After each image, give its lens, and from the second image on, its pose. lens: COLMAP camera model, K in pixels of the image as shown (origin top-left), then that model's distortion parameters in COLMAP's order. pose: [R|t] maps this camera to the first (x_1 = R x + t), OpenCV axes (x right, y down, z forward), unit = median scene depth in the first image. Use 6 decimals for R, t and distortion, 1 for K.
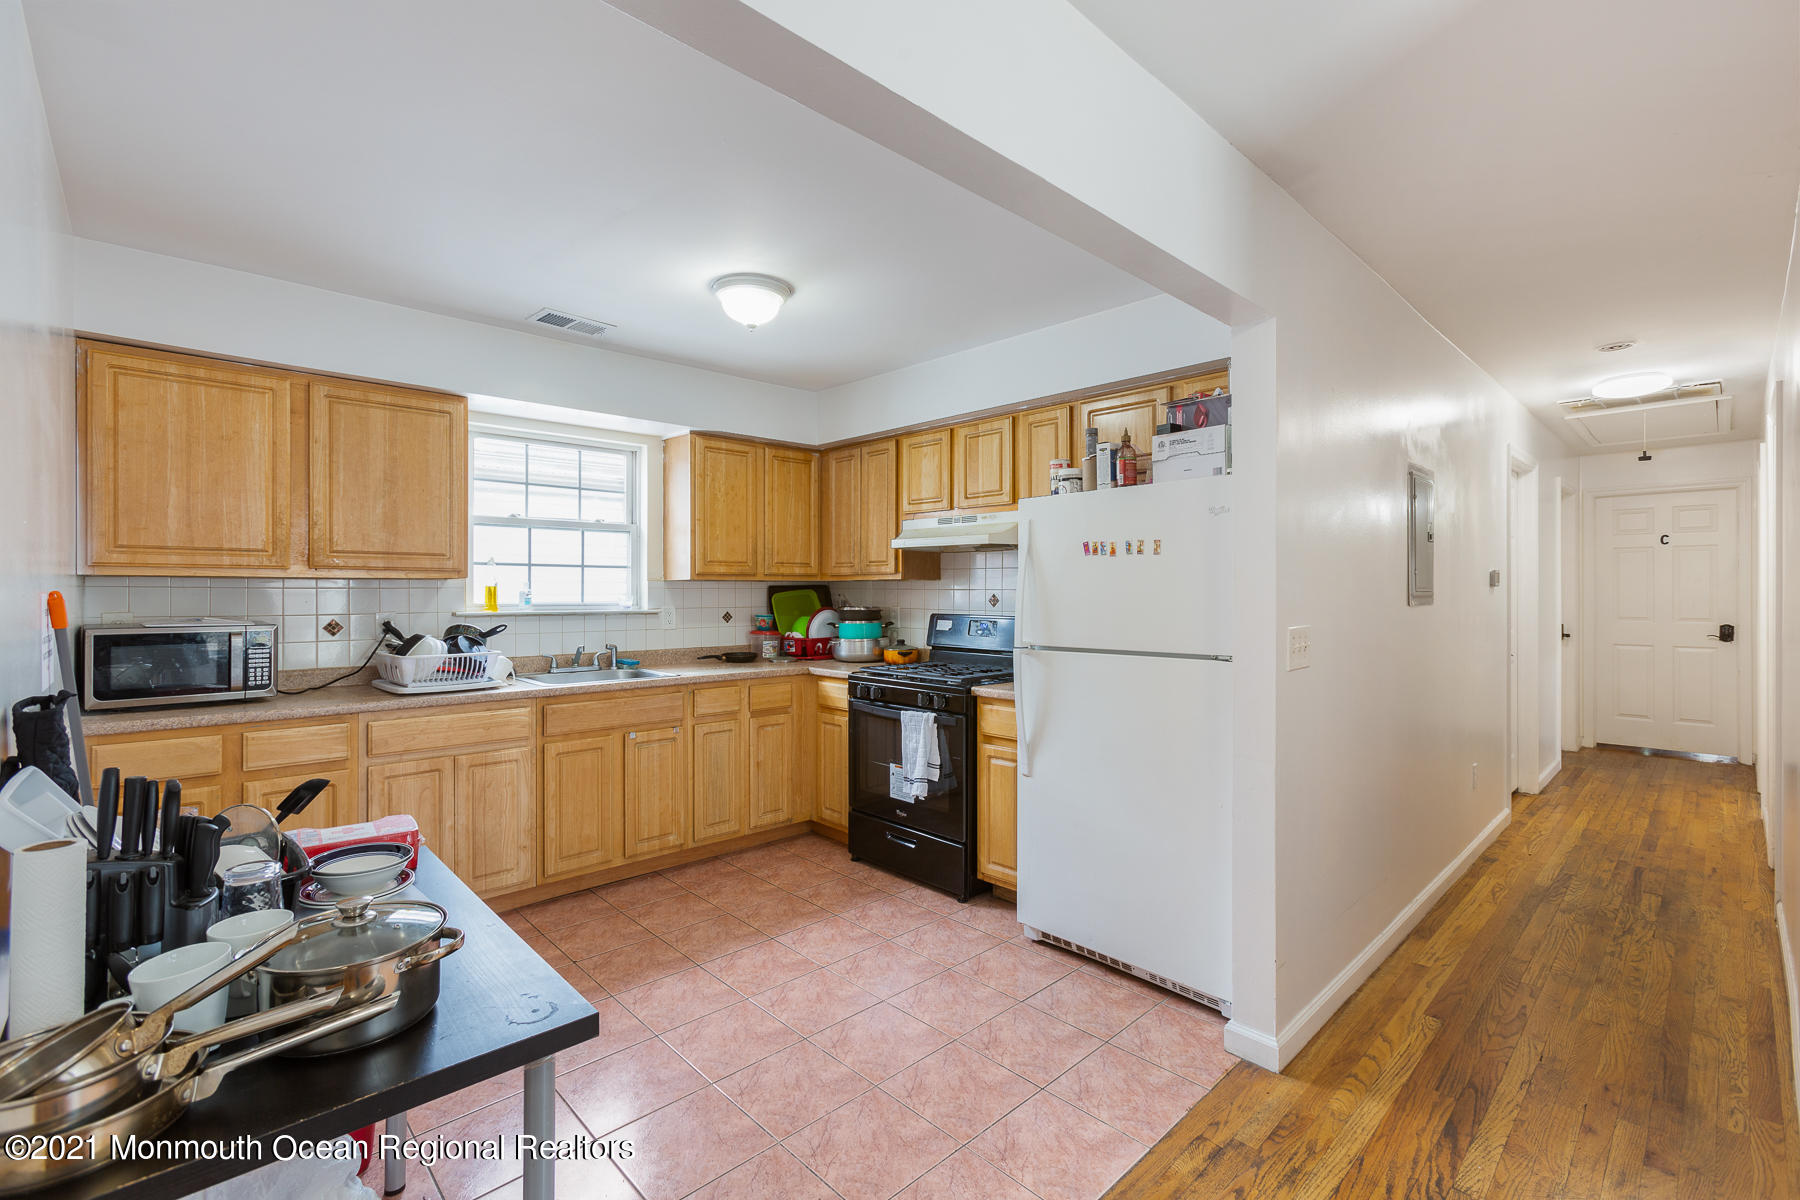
lens RADIAL K [[796.4, 0, 895.3], [0, 796.4, 599.0], [0, 0, 1]] dist [-0.011307, 0.008462]
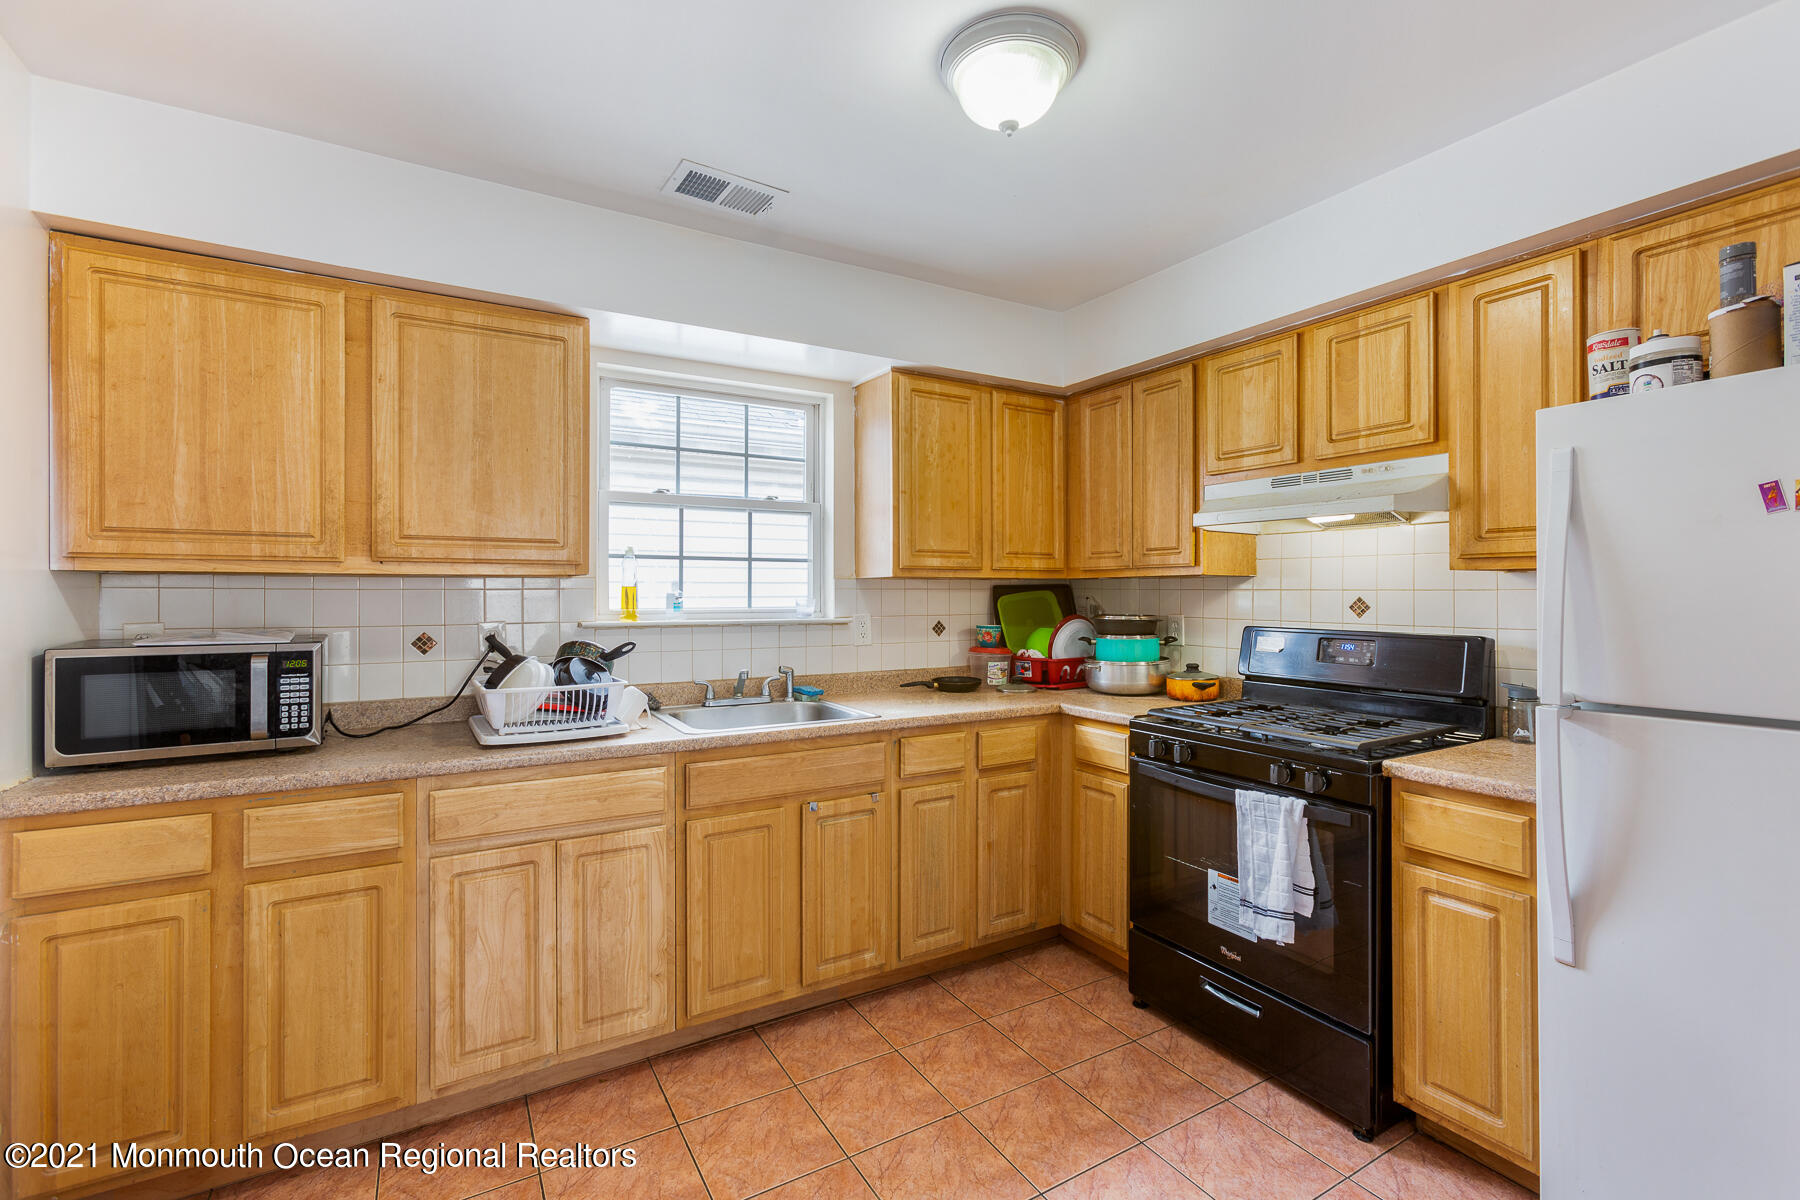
lens RADIAL K [[796.4, 0, 897.8], [0, 796.4, 594.1], [0, 0, 1]] dist [-0.011307, 0.008462]
pose [[0.975486, -0.001563, -0.220058, -0.117503], [-0.000397, 0.999961, -0.008865, -0.002979], [0.220063, 0.008735, 0.975447, 0.375388]]
